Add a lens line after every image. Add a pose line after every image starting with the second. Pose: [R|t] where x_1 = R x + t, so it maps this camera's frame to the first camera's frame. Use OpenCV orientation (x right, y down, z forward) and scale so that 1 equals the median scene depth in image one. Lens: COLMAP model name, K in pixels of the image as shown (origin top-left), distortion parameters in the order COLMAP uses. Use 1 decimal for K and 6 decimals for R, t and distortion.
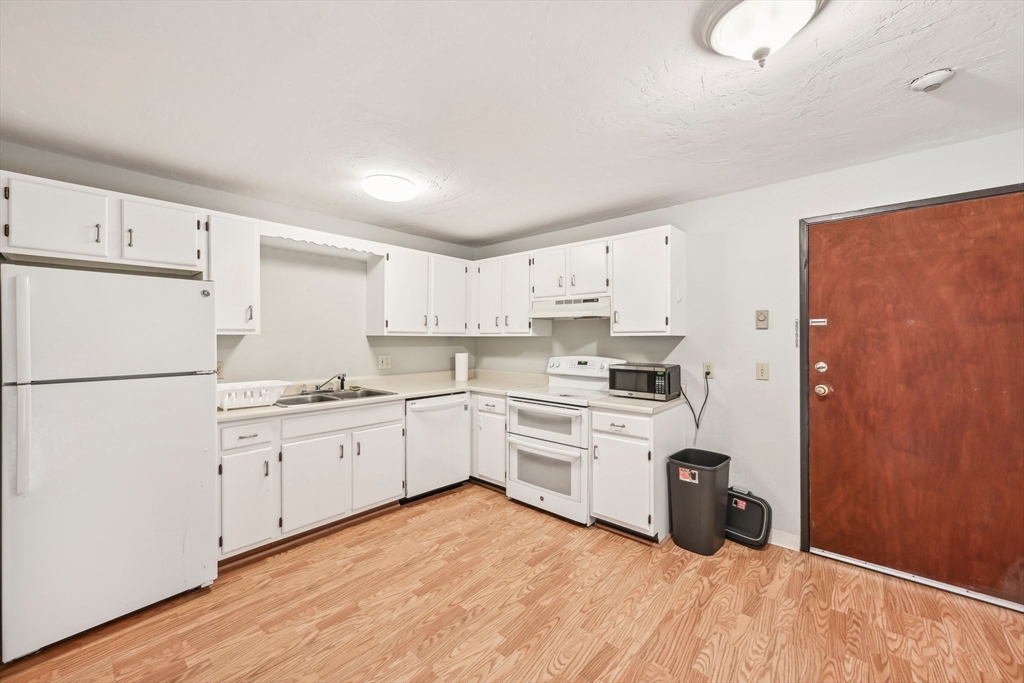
lens RADIAL K [[404.6, 0, 510.0], [0, 404.6, 335.9], [0, 0, 1]] dist [-0.001532, 0.000101]
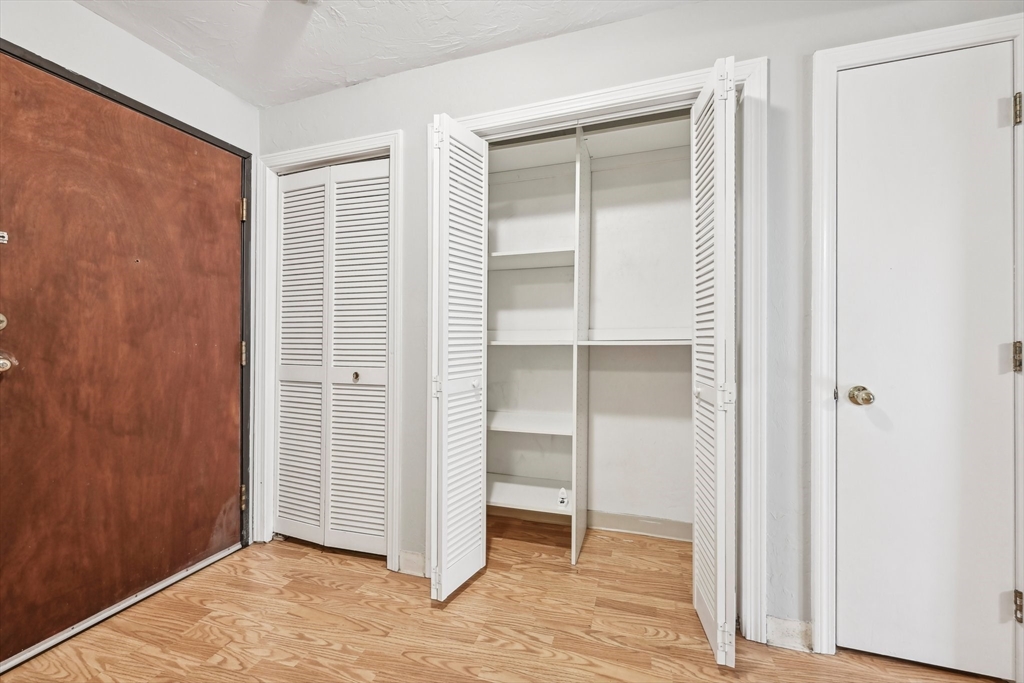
lens RADIAL K [[404.6, 0, 517.1], [0, 404.6, 337.4], [0, 0, 1]] dist [-0.001532, 0.000101]
pose [[-0.408919, 0.003387, 0.912564, 0.009170], [-0.002063, 0.999987, -0.004636, 0.105396], [-0.912568, -0.003778, -0.408907, 0.627260]]
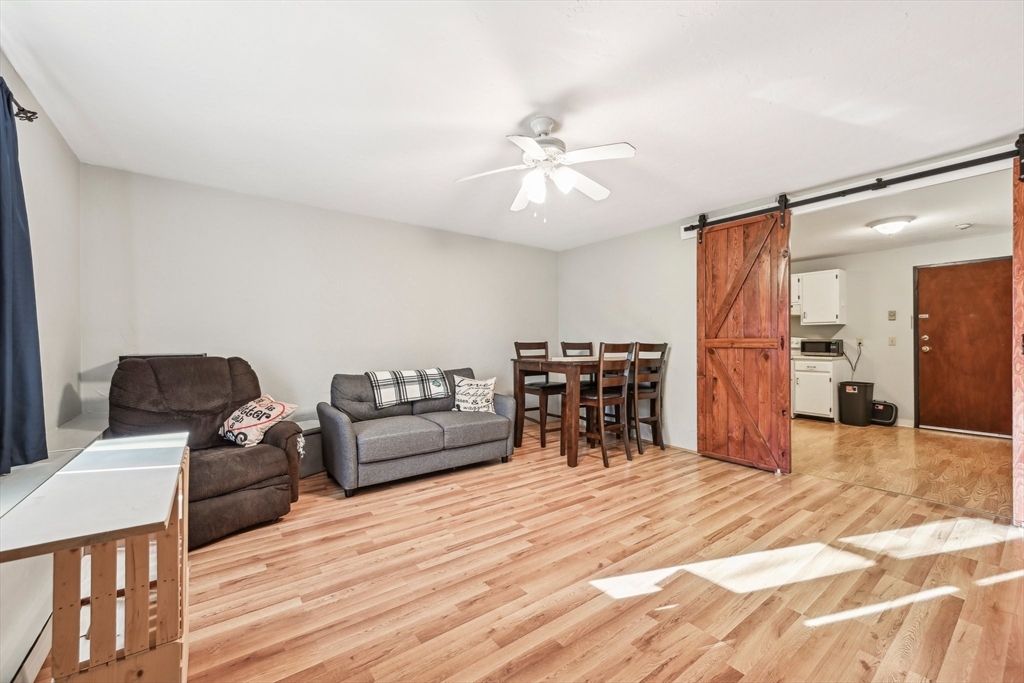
lens RADIAL K [[404.6, 0, 510.9], [0, 404.6, 338.1], [0, 0, 1]] dist [-0.001532, 0.000101]
pose [[0.978287, 0.002172, -0.207243, -0.942897], [-0.003161, 0.999985, -0.004440, 0.100987], [0.207230, 0.004998, 0.978279, -1.570713]]
